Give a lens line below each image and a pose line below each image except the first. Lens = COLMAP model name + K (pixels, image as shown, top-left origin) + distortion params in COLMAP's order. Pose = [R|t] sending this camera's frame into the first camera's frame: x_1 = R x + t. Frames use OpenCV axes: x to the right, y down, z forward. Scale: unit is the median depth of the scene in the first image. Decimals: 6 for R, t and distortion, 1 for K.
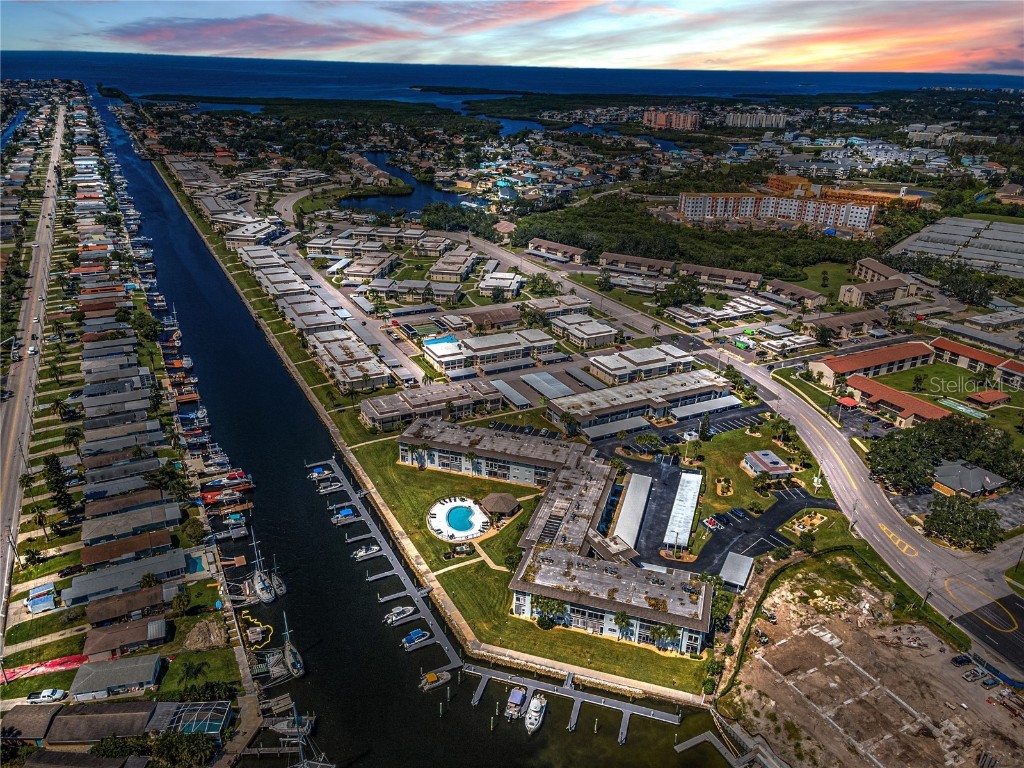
lens RADIAL K [[749.9, 0, 512.0], [0, 749.9, 384.0], [0, 0, 1]] dist [0.046557, 0.001631]
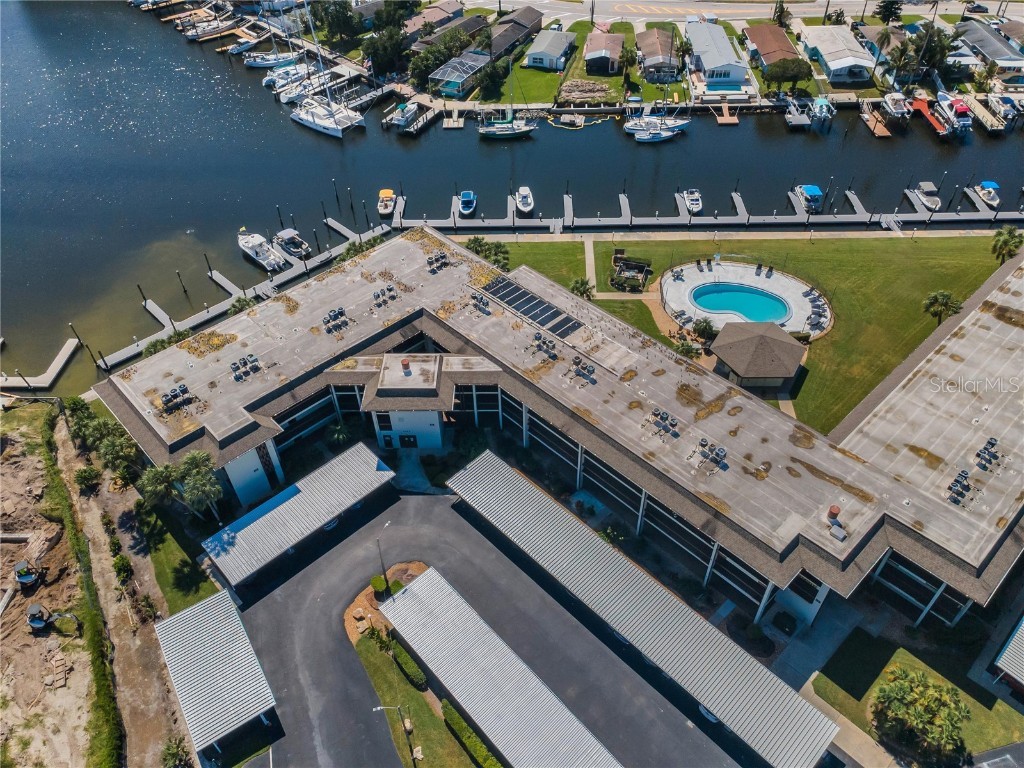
lens RADIAL K [[749.9, 0, 512.0], [0, 749.9, 384.0], [0, 0, 1]] dist [0.046557, 0.001631]
pose [[-0.487031, 0.593989, -0.640295, 0.294153], [-0.334430, 0.550412, 0.764986, -0.093758], [0.806819, 0.586706, -0.069420, 0.835598]]
